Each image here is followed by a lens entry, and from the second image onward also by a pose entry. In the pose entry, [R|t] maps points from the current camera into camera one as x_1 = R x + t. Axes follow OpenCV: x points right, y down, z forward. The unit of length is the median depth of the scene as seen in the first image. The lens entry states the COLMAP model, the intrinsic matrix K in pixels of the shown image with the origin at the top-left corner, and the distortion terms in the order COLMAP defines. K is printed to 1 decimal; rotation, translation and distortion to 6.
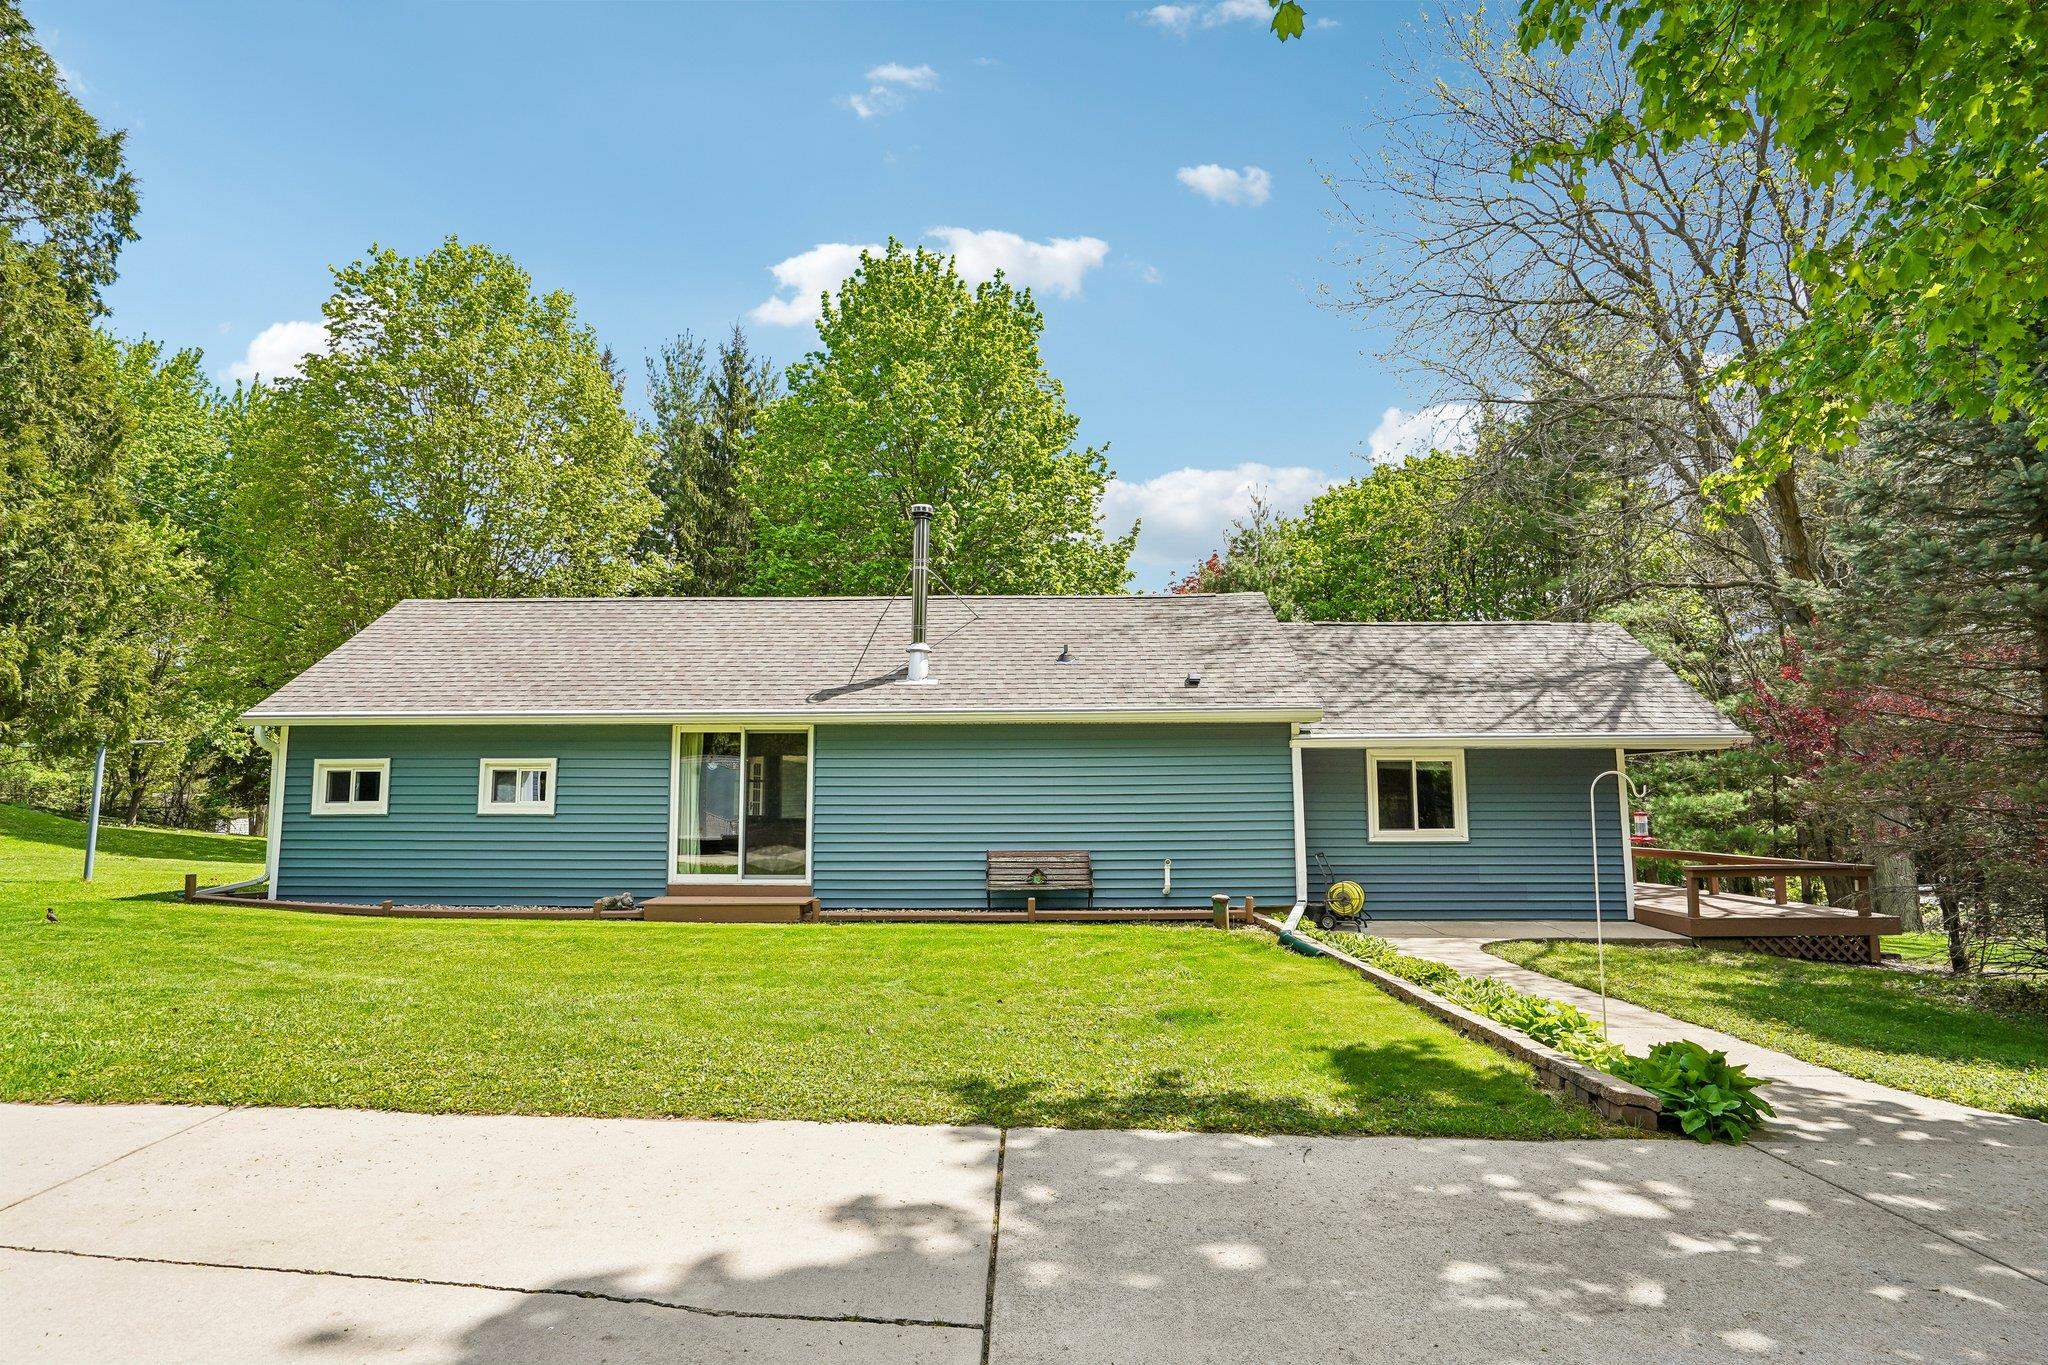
lens RADIAL K [[1049.7, 0, 1024.1], [0, 1049.7, 681.1], [0, 0, 1]] dist [-0.026682, 0.000110]
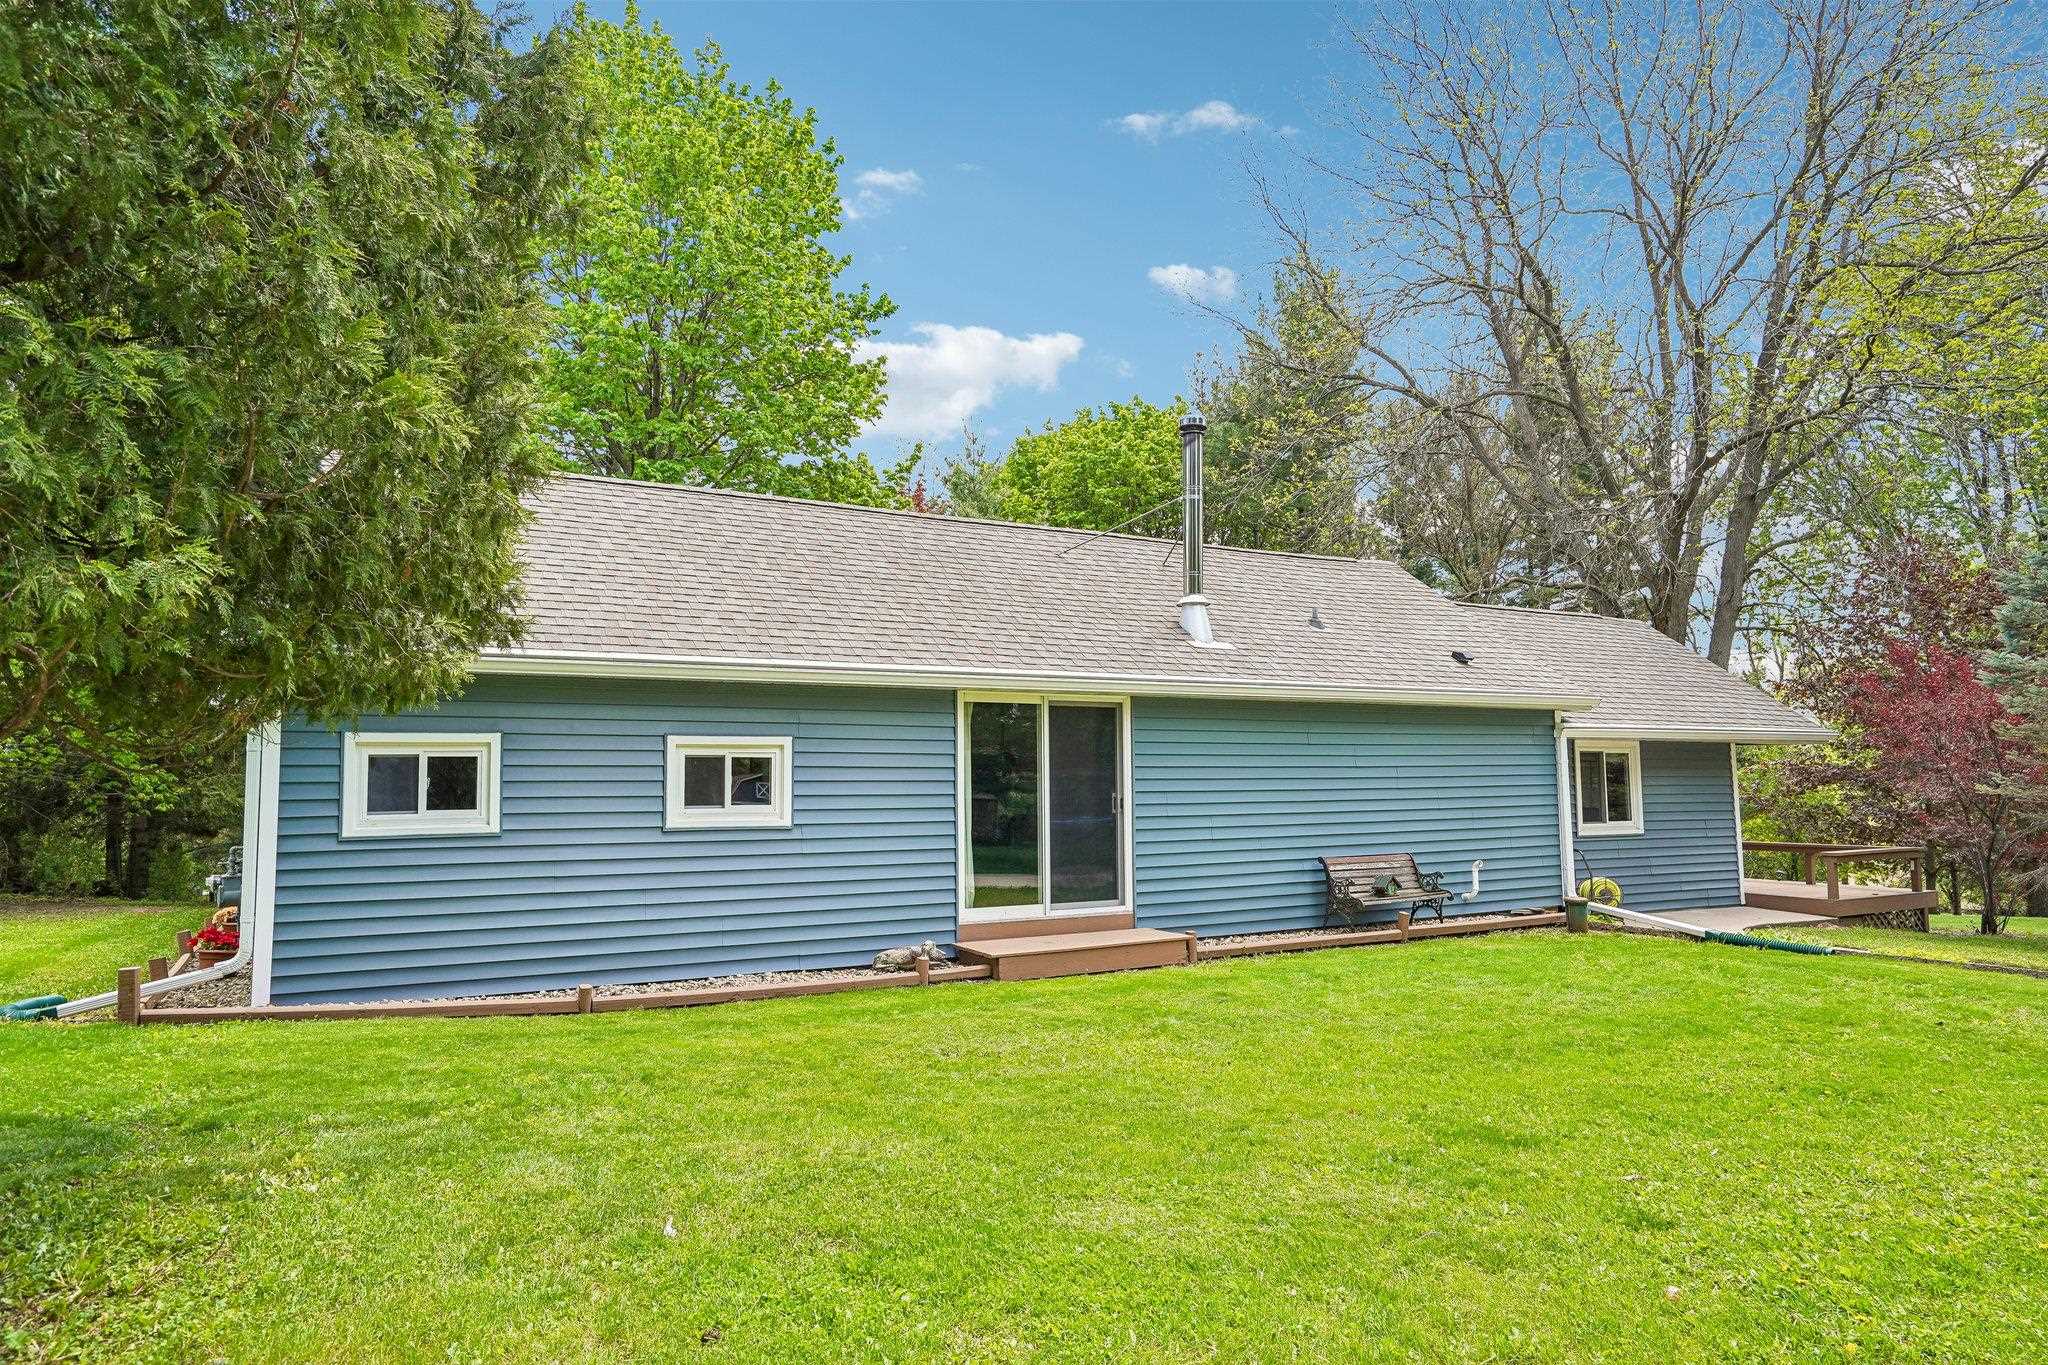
lens RADIAL K [[1303.7, 0, 1024.0], [0, 1303.7, 677.9], [0, 0, 1]] dist [0.020047, 0.000677]
pose [[0.852590, 0.038165, 0.521184, -0.740841], [-0.048704, 0.998792, 0.006534, 0.026291], [-0.520305, -0.030955, 0.853419, 0.250221]]
